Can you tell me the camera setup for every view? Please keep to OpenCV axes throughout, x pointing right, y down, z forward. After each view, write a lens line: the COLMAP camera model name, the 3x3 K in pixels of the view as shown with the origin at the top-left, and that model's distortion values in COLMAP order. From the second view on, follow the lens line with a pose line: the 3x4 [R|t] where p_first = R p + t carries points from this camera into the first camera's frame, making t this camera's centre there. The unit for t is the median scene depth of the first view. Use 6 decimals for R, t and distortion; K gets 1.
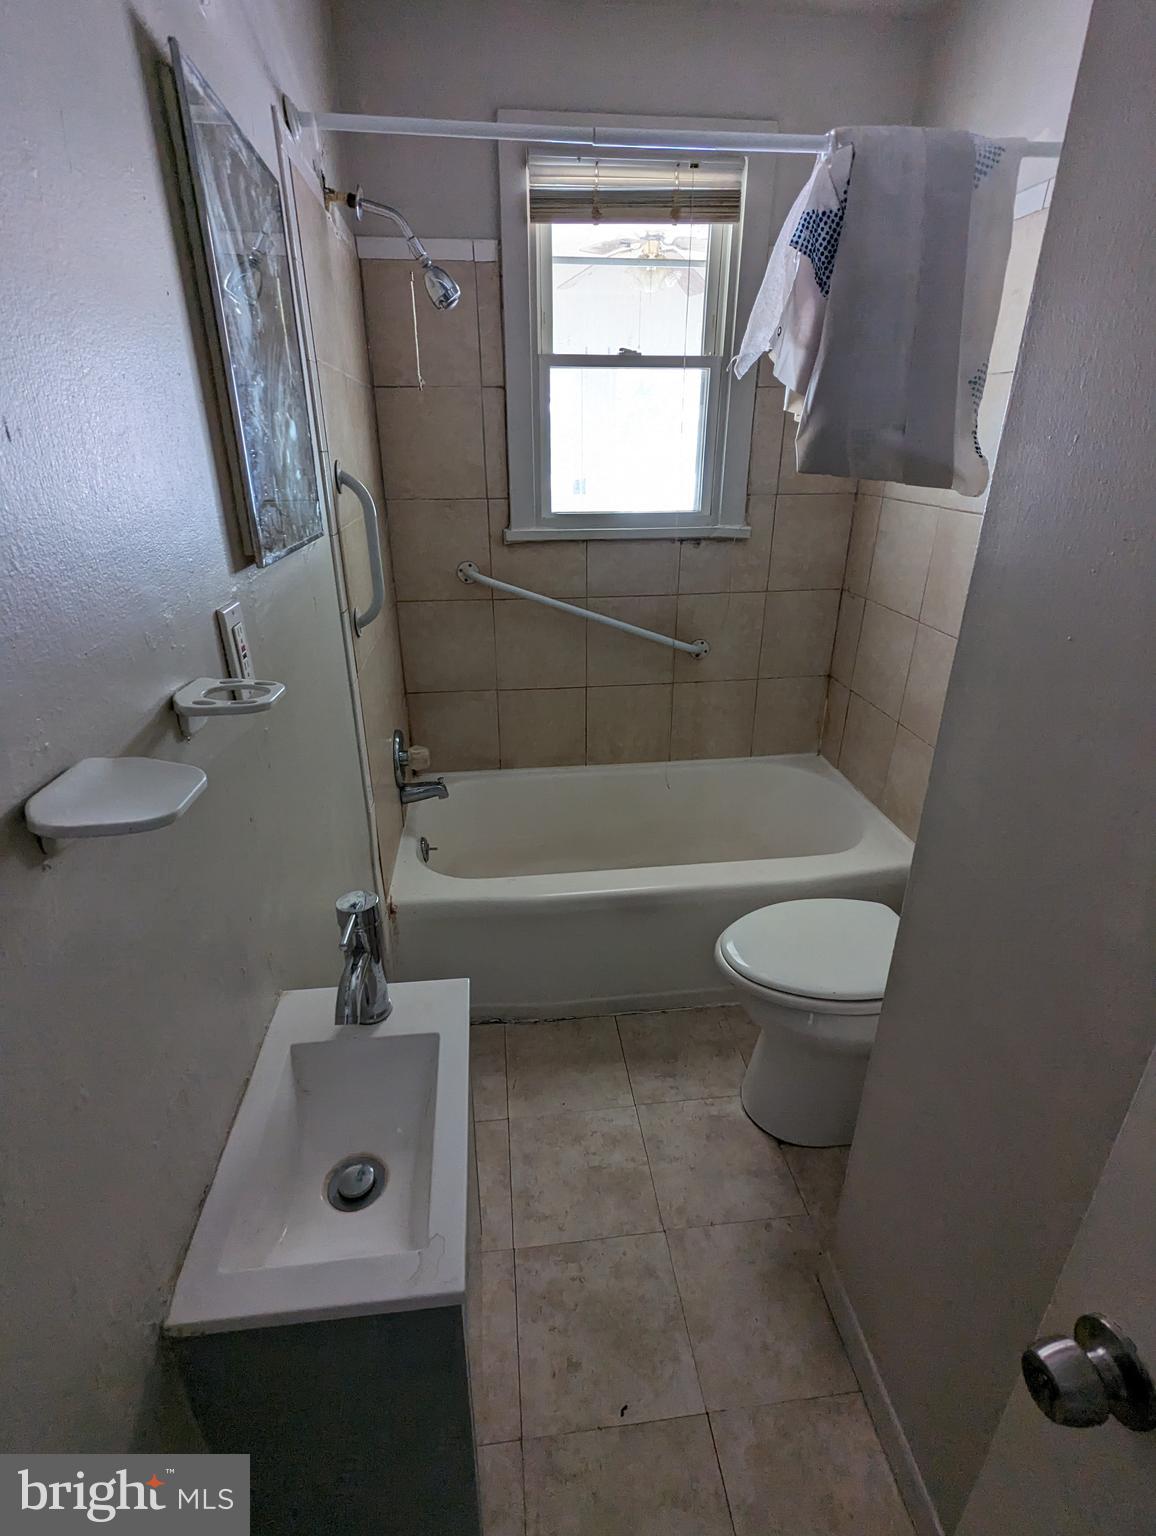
lens RADIAL K [[720.5, 0, 578.0], [0, 720.5, 768.0], [0, 0, 1]] dist [-0.002254, 0.000543]
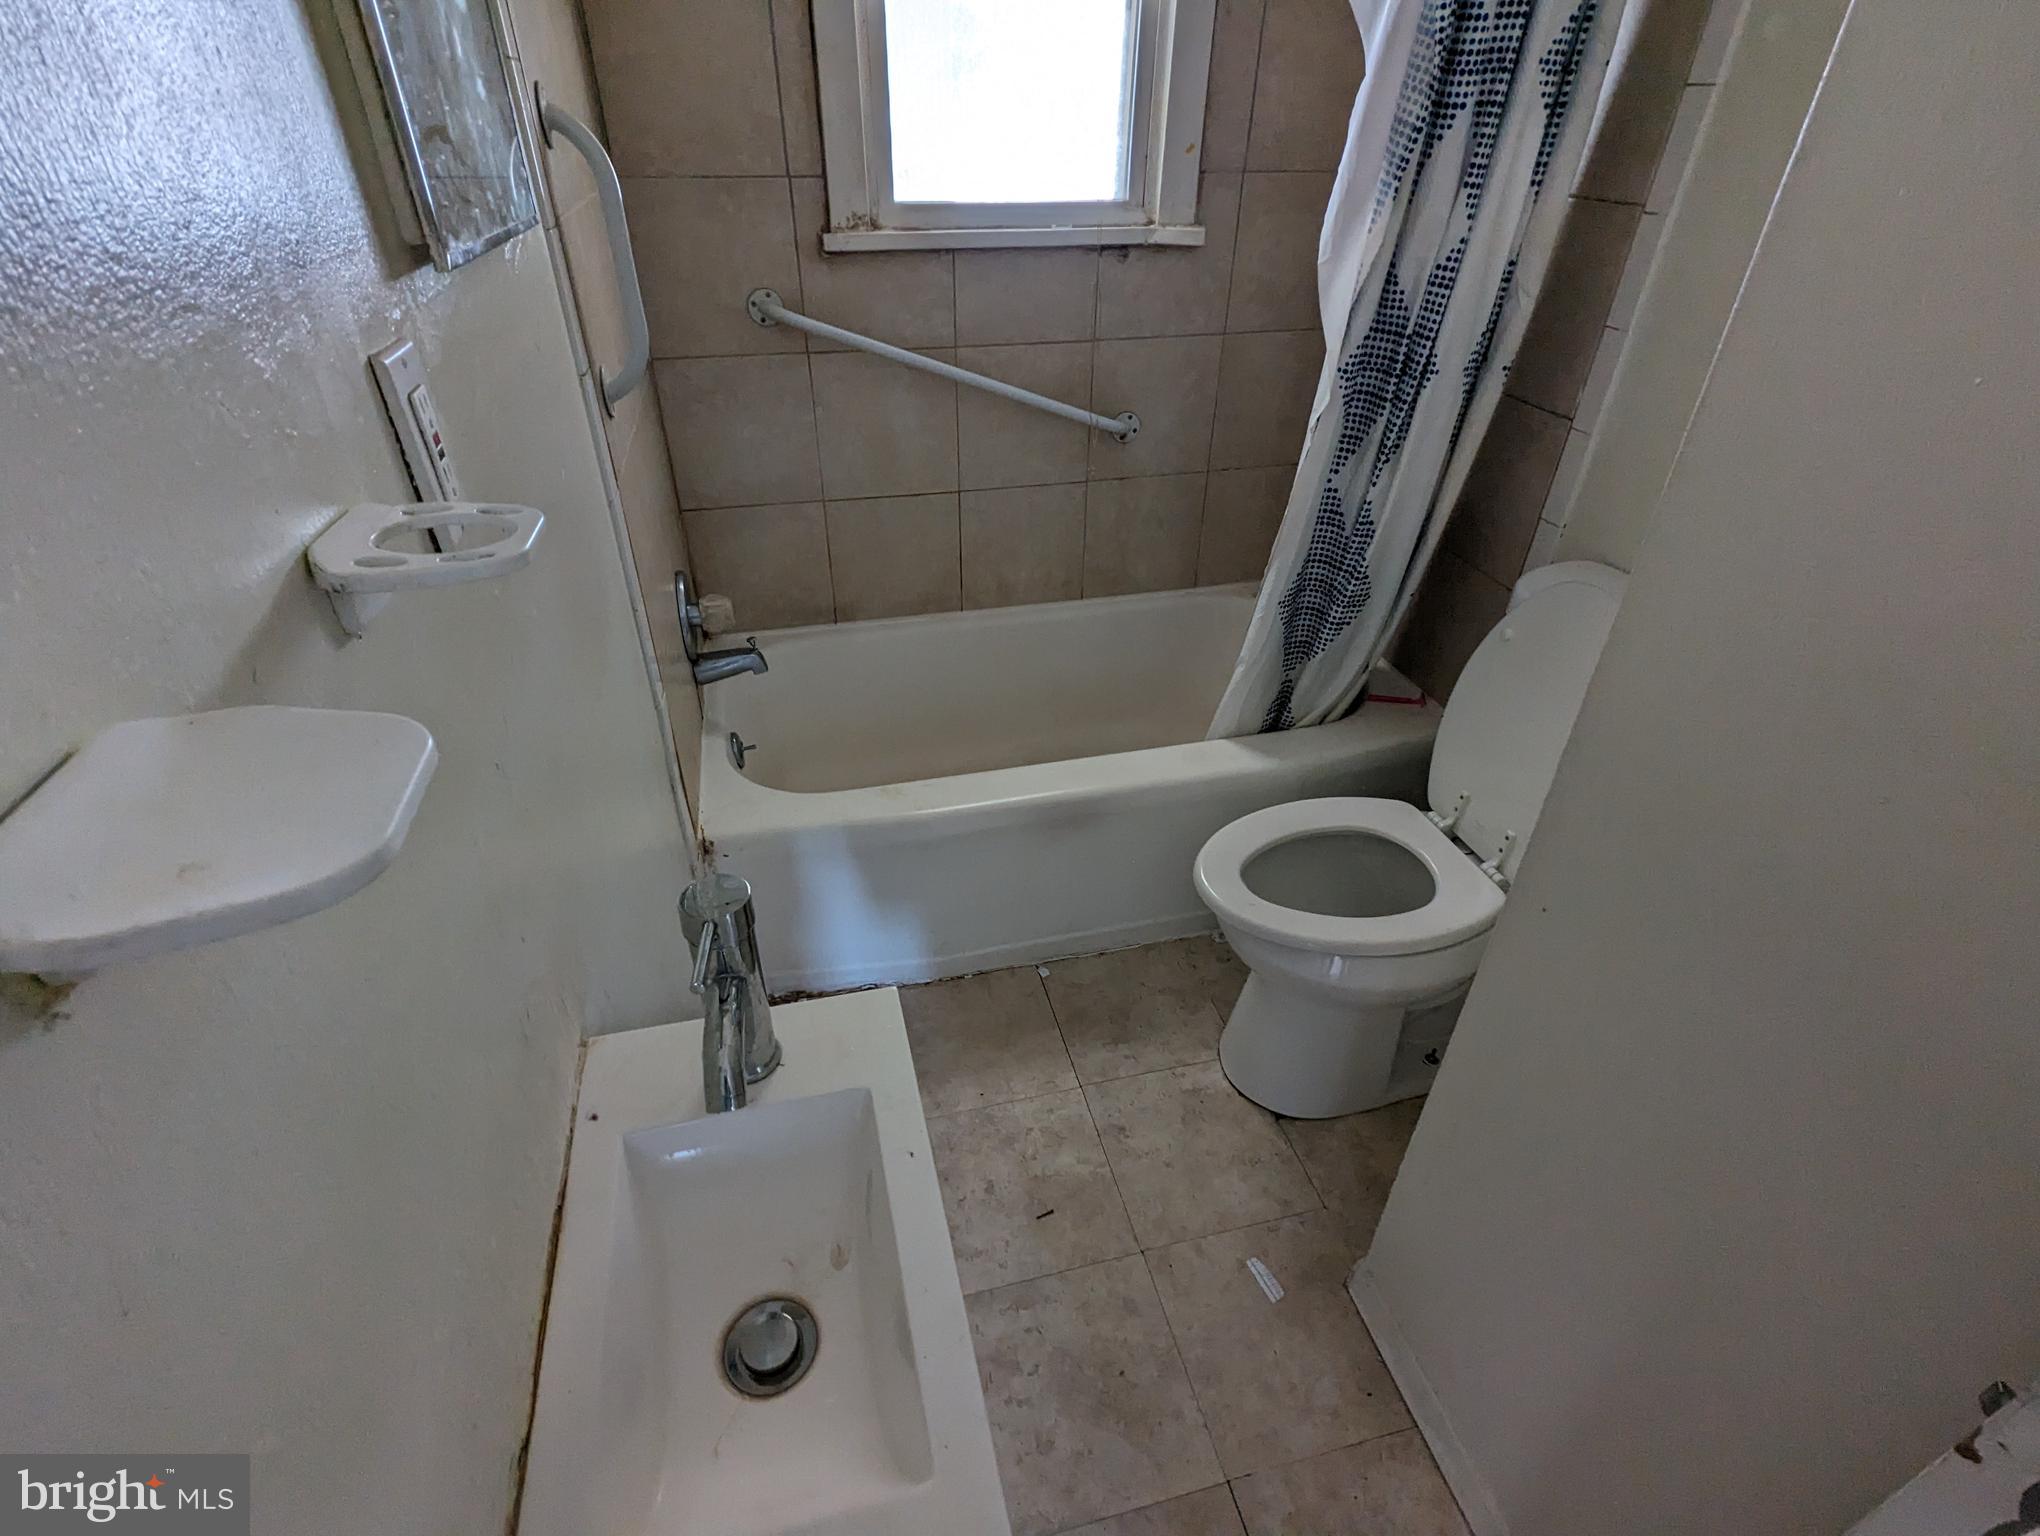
lens RADIAL K [[957.0, 0, 1015.8], [0, 957.0, 781.4], [0, 0, 1]] dist [-0.002254, 0.000543]
pose [[0.991887, -0.065767, 0.108791, -0.067778], [0.044533, 0.981311, 0.187203, -0.017763], [-0.119070, -0.180840, 0.976278, 0.114985]]
